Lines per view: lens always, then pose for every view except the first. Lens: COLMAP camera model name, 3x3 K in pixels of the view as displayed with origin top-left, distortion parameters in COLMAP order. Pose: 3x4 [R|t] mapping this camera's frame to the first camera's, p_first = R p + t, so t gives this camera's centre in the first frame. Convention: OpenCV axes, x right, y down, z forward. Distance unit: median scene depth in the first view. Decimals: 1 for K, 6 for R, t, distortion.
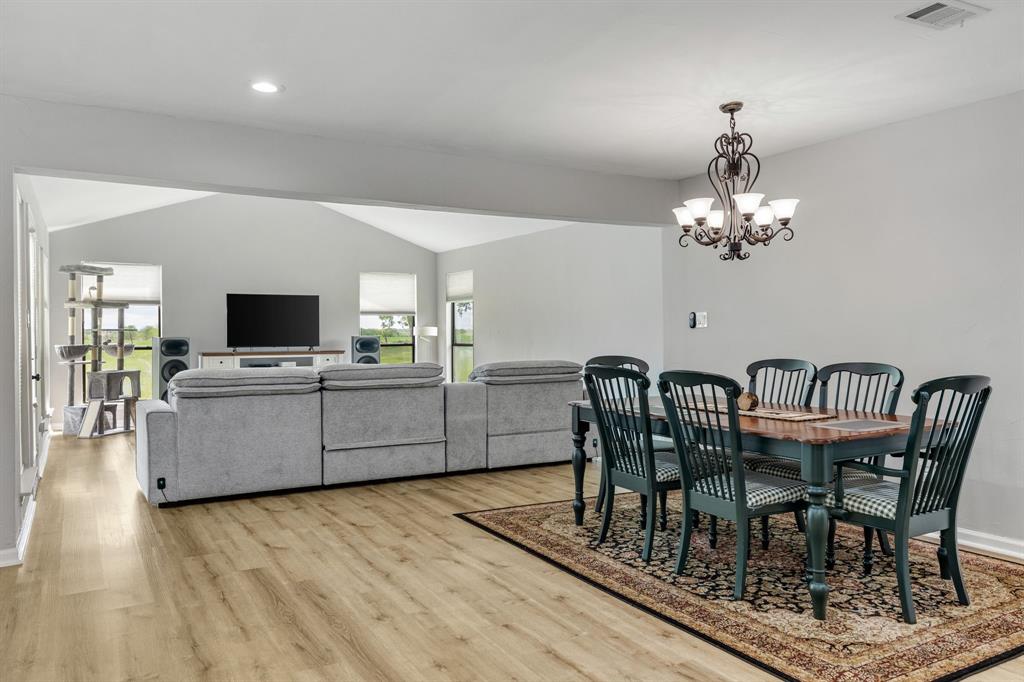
lens RADIAL K [[750.7, 0, 512.0], [0, 750.7, 341.0], [0, 0, 1]] dist [0.002315, 0.002325]
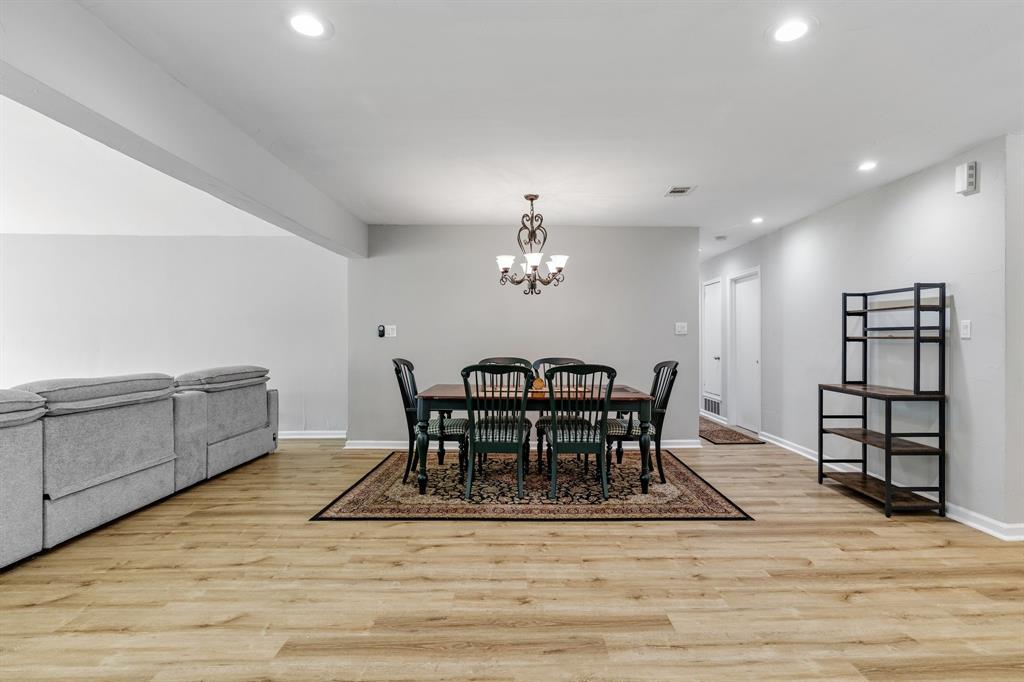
lens RADIAL K [[494.5, 0, 545.0], [0, 494.5, 347.2], [0, 0, 1]] dist [-0.000759, 0.000221]
pose [[0.471752, -0.005750, 0.881712, -0.630868], [0.005194, 0.999980, 0.003742, -0.001271], [-0.881716, 0.002815, 0.471773, 0.506342]]
